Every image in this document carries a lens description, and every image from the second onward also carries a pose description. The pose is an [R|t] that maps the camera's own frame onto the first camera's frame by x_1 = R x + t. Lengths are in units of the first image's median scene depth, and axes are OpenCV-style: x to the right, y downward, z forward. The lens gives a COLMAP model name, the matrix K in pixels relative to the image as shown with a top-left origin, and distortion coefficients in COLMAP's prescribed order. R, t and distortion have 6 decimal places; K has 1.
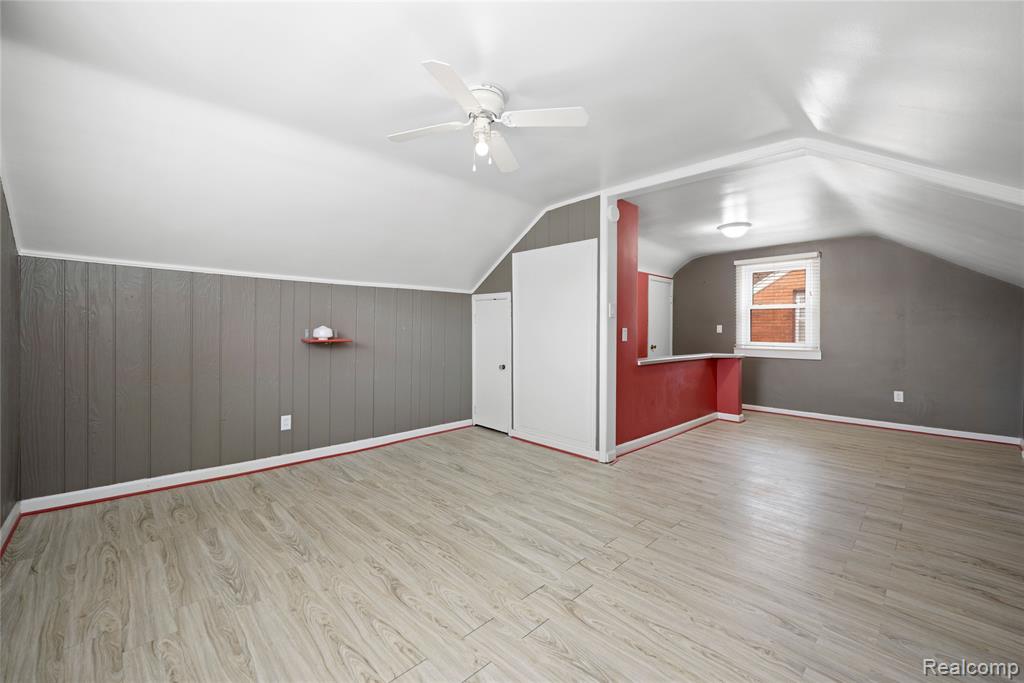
lens RADIAL K [[394.6, 0, 513.0], [0, 394.6, 323.8], [0, 0, 1]] dist [-0.001950, -0.000378]
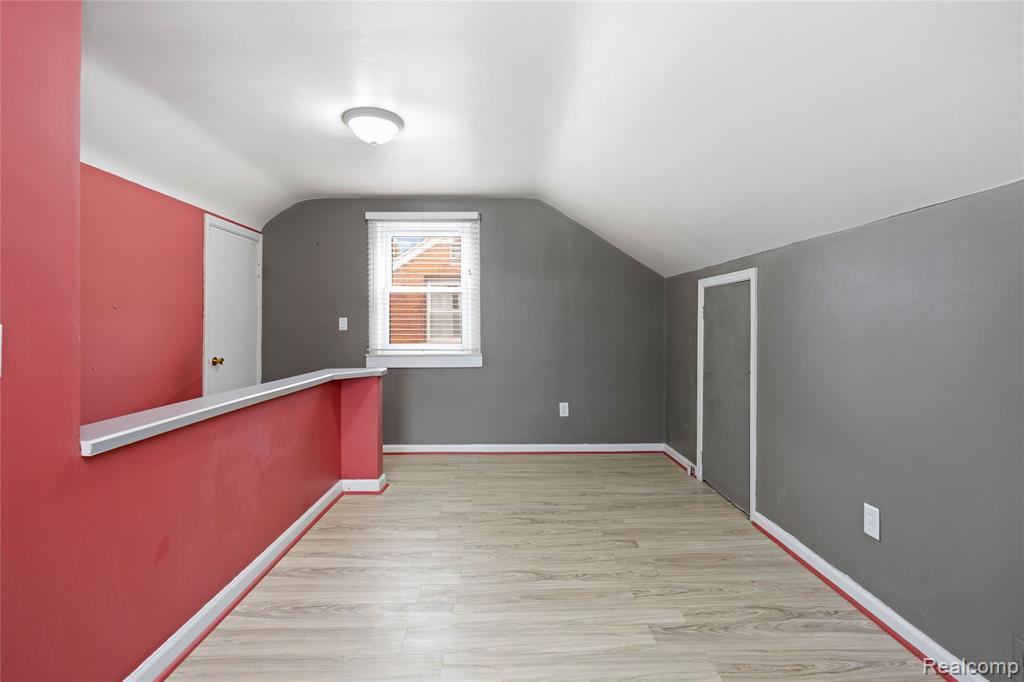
lens RADIAL K [[453.2, 0, 515.7], [0, 453.2, 329.9], [0, 0, 1]] dist [-0.001316, -0.000781]
pose [[0.656199, -0.017145, 0.754393, 0.173478], [-0.003658, 0.999658, 0.025901, 0.003329], [-0.754579, -0.019756, 0.655912, 0.345600]]
